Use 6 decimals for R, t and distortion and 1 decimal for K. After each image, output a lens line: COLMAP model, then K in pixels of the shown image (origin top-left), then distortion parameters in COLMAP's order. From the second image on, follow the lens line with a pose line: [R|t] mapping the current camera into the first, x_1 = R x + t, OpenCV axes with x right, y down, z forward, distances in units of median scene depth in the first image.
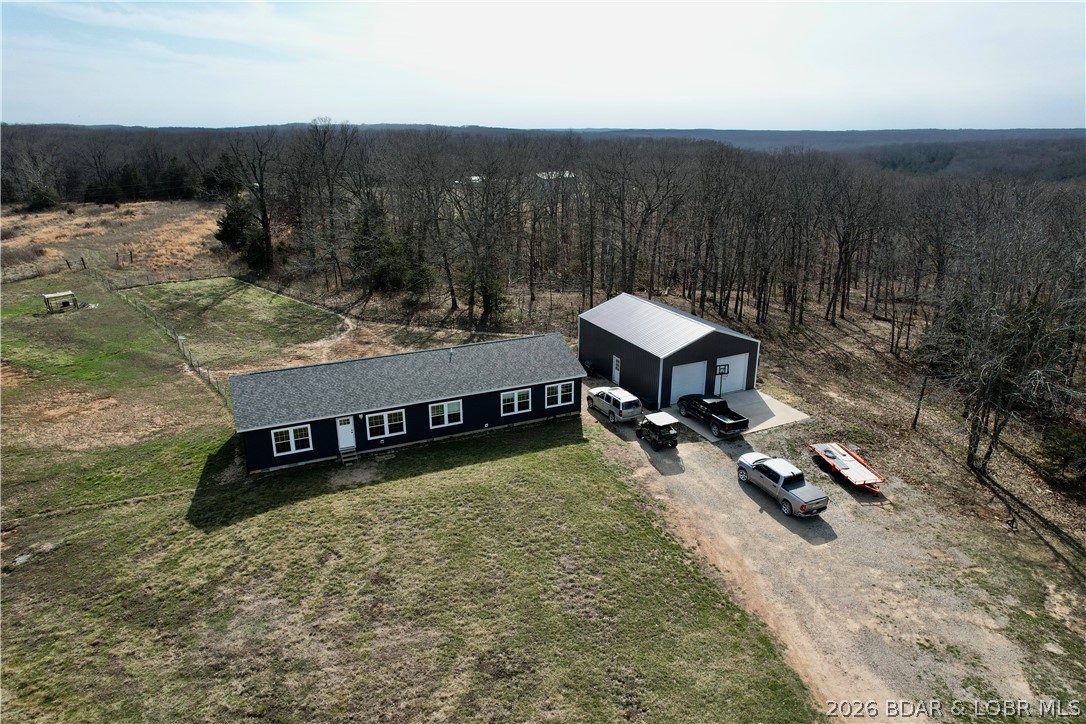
lens RADIAL K [[690.0, 0, 548.9], [0, 690.0, 378.5], [0, 0, 1]] dist [-0.077252, 0.063698]
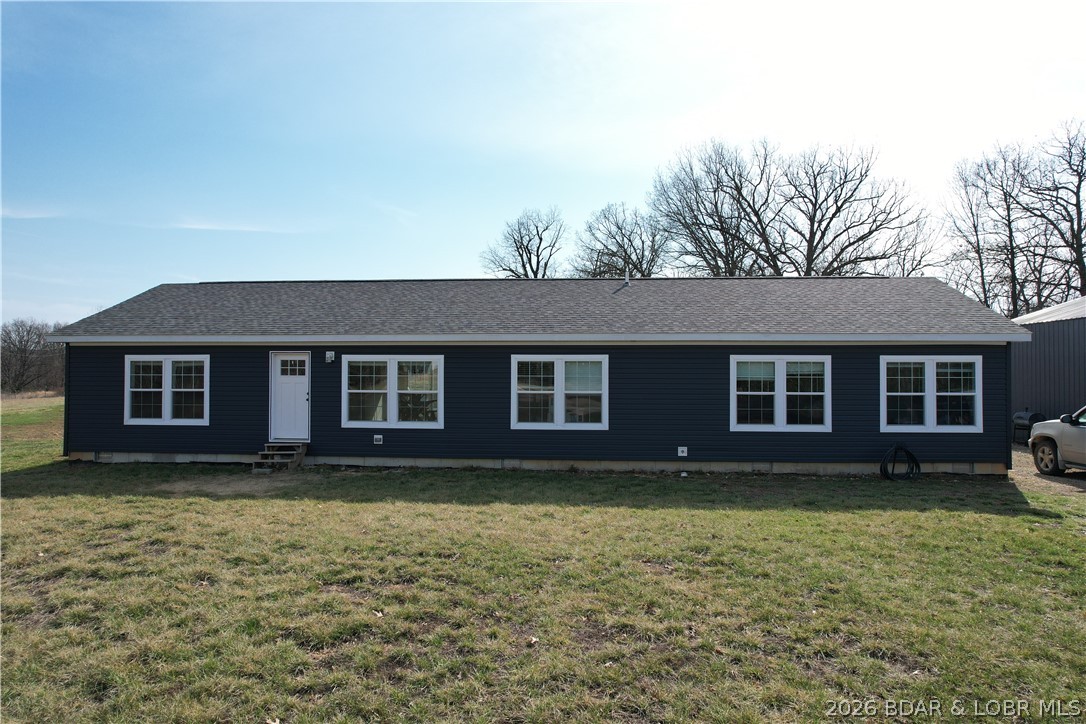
lens RADIAL K [[690.0, 0, 545.3], [0, 690.0, 364.3], [0, 0, 1]] dist [-0.077252, 0.063698]
pose [[0.861588, -0.008144, -0.507544, 0.021694], [-0.174939, 0.933852, -0.311955, 0.144046], [0.476512, 0.357566, 0.803171, 0.685540]]
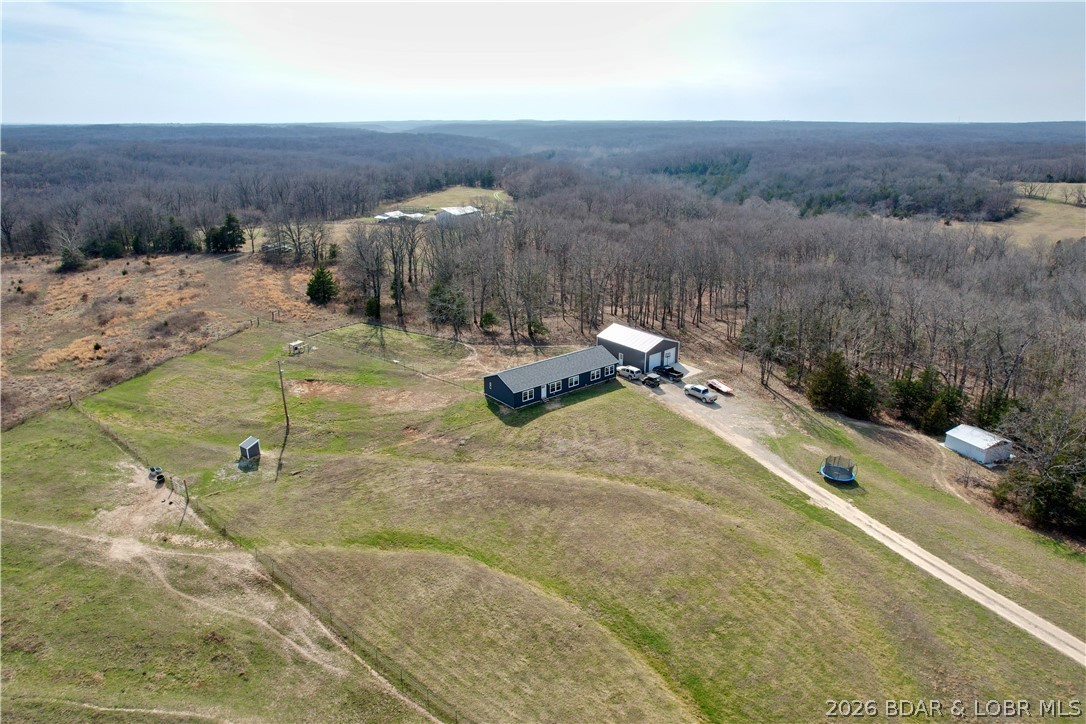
lens RADIAL K [[690.0, 0, 547.6], [0, 690.0, 373.8], [0, 0, 1]] dist [-0.077252, 0.063698]
pose [[0.970827, -0.087499, 0.223245, -0.784768], [0.086124, 0.996157, 0.015908, -0.024635], [-0.223779, 0.003783, 0.974632, -1.421185]]
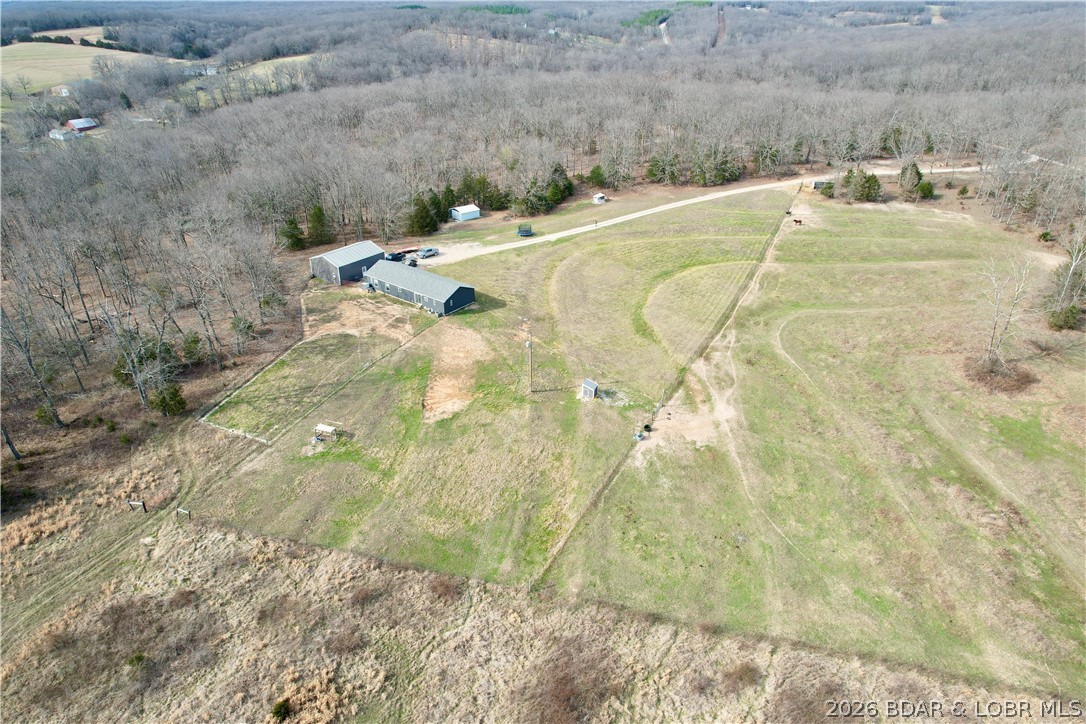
lens RADIAL K [[690.0, 0, 548.7], [0, 690.0, 369.4], [0, 0, 1]] dist [-0.077252, 0.063698]
pose [[-0.458817, -0.442373, 0.770580, -2.925250], [0.294226, 0.742681, 0.601544, -1.339810], [-0.838402, 0.502723, -0.210597, 1.370344]]
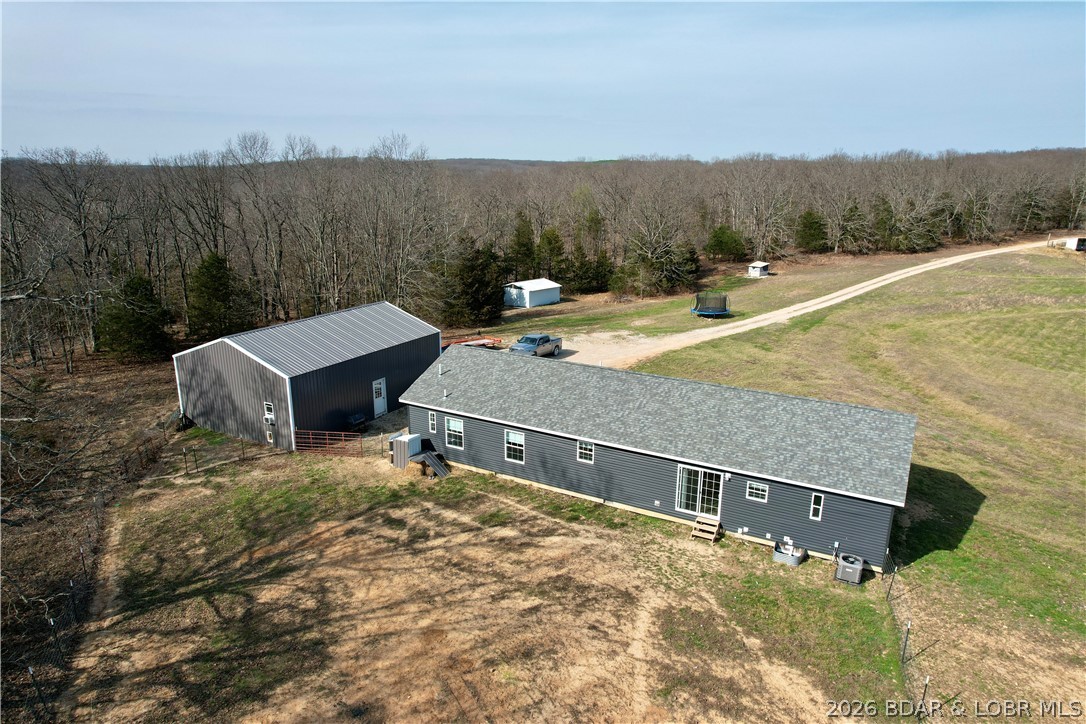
lens RADIAL K [[690.0, 0, 545.4], [0, 690.0, 363.7], [0, 0, 1]] dist [-0.077252, 0.063698]
pose [[-0.572503, -0.229528, 0.787119, -0.692678], [0.271377, 0.852858, 0.446080, -0.388982], [-0.773689, 0.468988, -0.425976, 1.381158]]
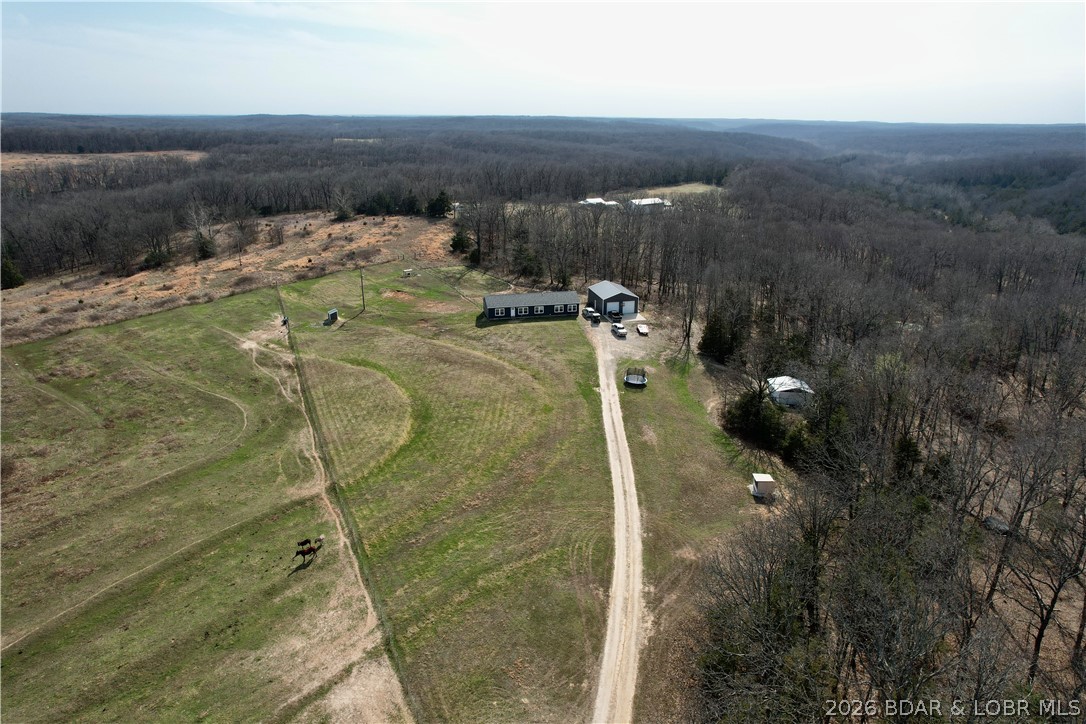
lens RADIAL K [[690.0, 0, 544.1], [0, 690.0, 368.7], [0, 0, 1]] dist [-0.077252, 0.063698]
pose [[0.976800, 0.077721, -0.199550, 0.617546], [-0.077089, 0.996964, 0.010946, 0.313346], [0.199795, 0.004691, 0.979826, -2.530684]]
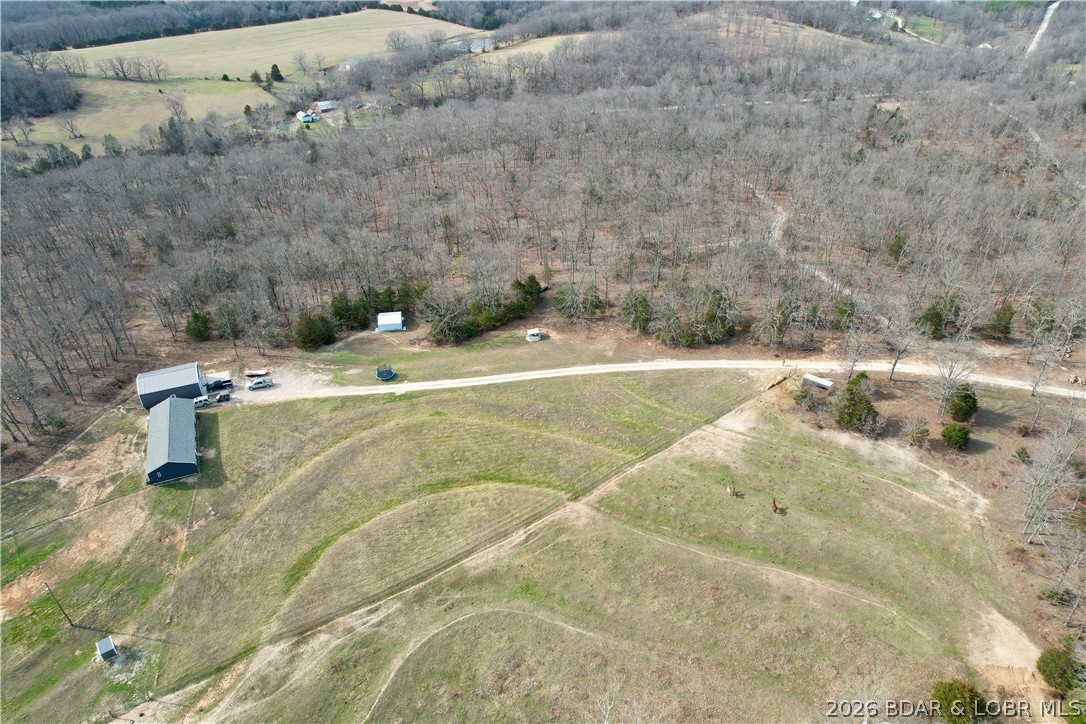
lens RADIAL K [[690.0, 0, 550.6], [0, 690.0, 367.1], [0, 0, 1]] dist [-0.077252, 0.063698]
pose [[0.028570, -0.553811, 0.832152, -2.506893], [0.339038, 0.788513, 0.513129, -1.215429], [-0.940339, 0.267471, 0.210291, -1.285045]]
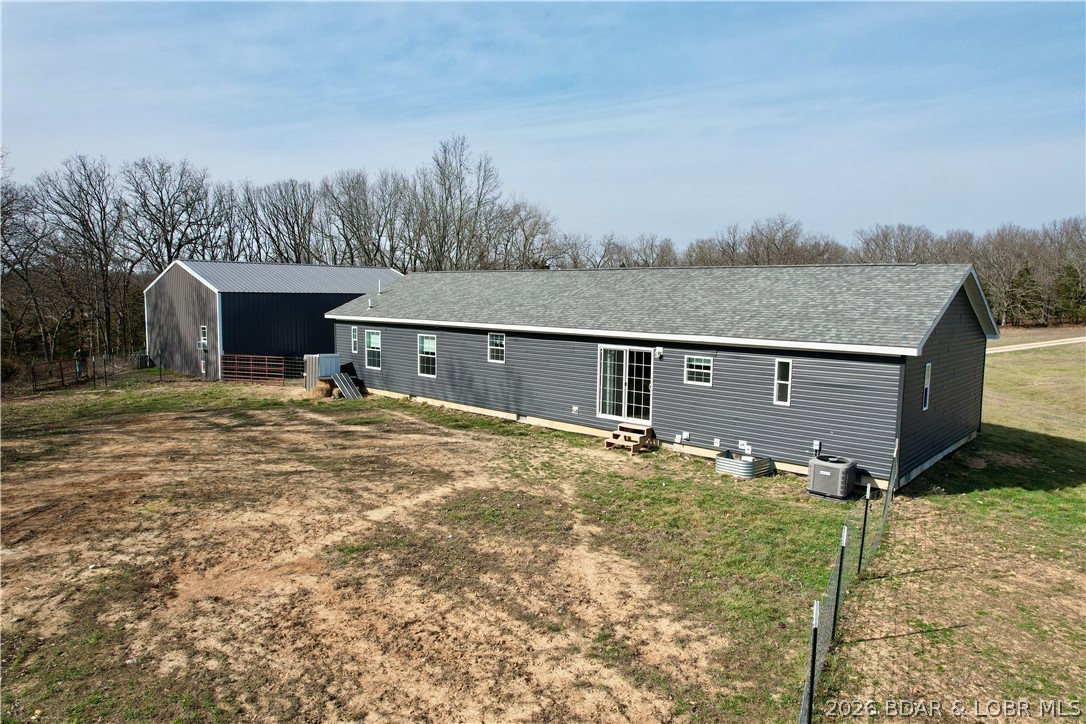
lens RADIAL K [[690.0, 0, 547.8], [0, 690.0, 366.1], [0, 0, 1]] dist [-0.077252, 0.063698]
pose [[-0.367325, -0.107095, 0.923906, -0.682131], [0.304589, 0.924722, 0.228287, -0.105345], [-0.878805, 0.365267, -0.307054, 1.235243]]
